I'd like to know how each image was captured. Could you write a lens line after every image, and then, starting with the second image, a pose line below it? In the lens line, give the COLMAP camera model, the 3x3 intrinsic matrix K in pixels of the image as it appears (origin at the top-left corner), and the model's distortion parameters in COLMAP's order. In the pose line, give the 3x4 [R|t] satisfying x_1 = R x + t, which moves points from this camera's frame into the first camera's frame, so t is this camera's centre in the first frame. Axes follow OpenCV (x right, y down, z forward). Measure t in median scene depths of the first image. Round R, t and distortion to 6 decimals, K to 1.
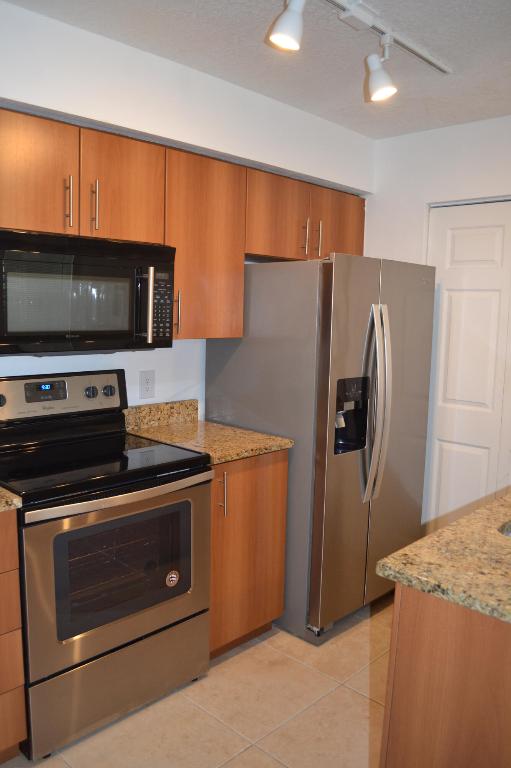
lens RADIAL K [[616.2, 0, 255.5], [0, 616.2, 384.0], [0, 0, 1]] dist [-0.077724, 0.011898]
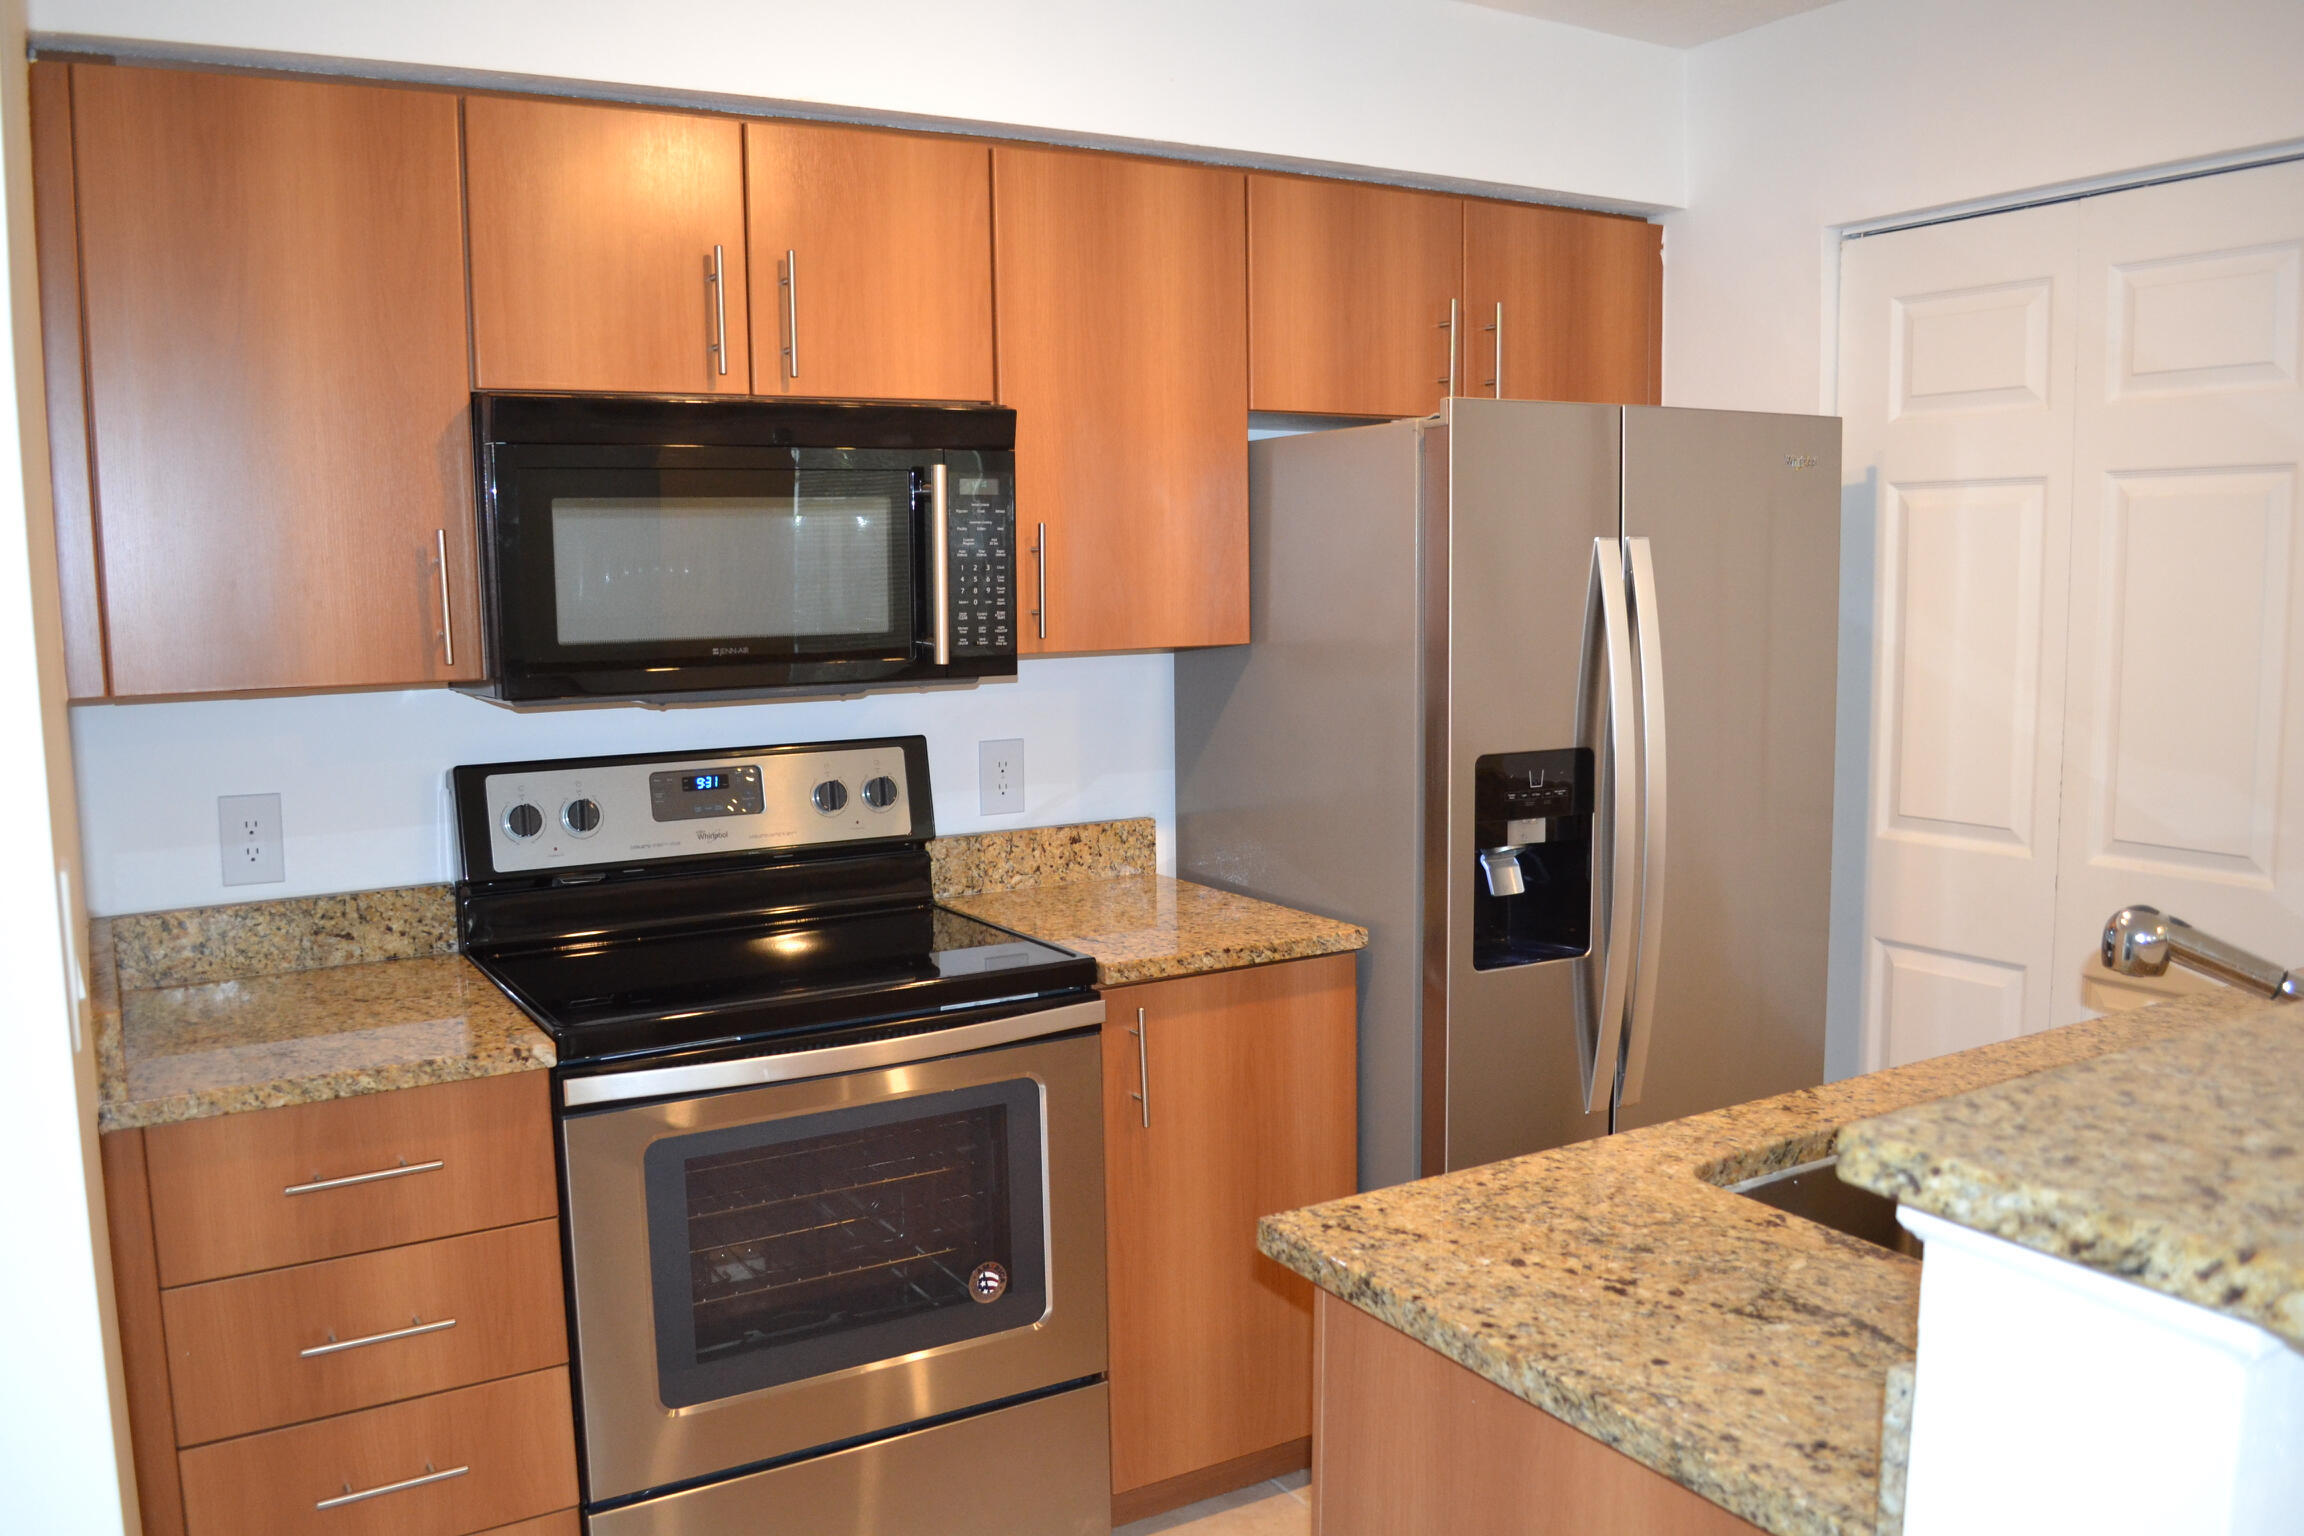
lens RADIAL K [[1848.6, 0, 1152.7], [0, 1848.6, 799.2], [0, 0, 1]] dist [-0.077724, 0.011898]
pose [[0.964860, -0.004913, -0.262719, 0.235681], [0.005477, 0.999984, 0.001414, 0.015153], [0.262708, -0.002803, 0.964871, -0.066969]]
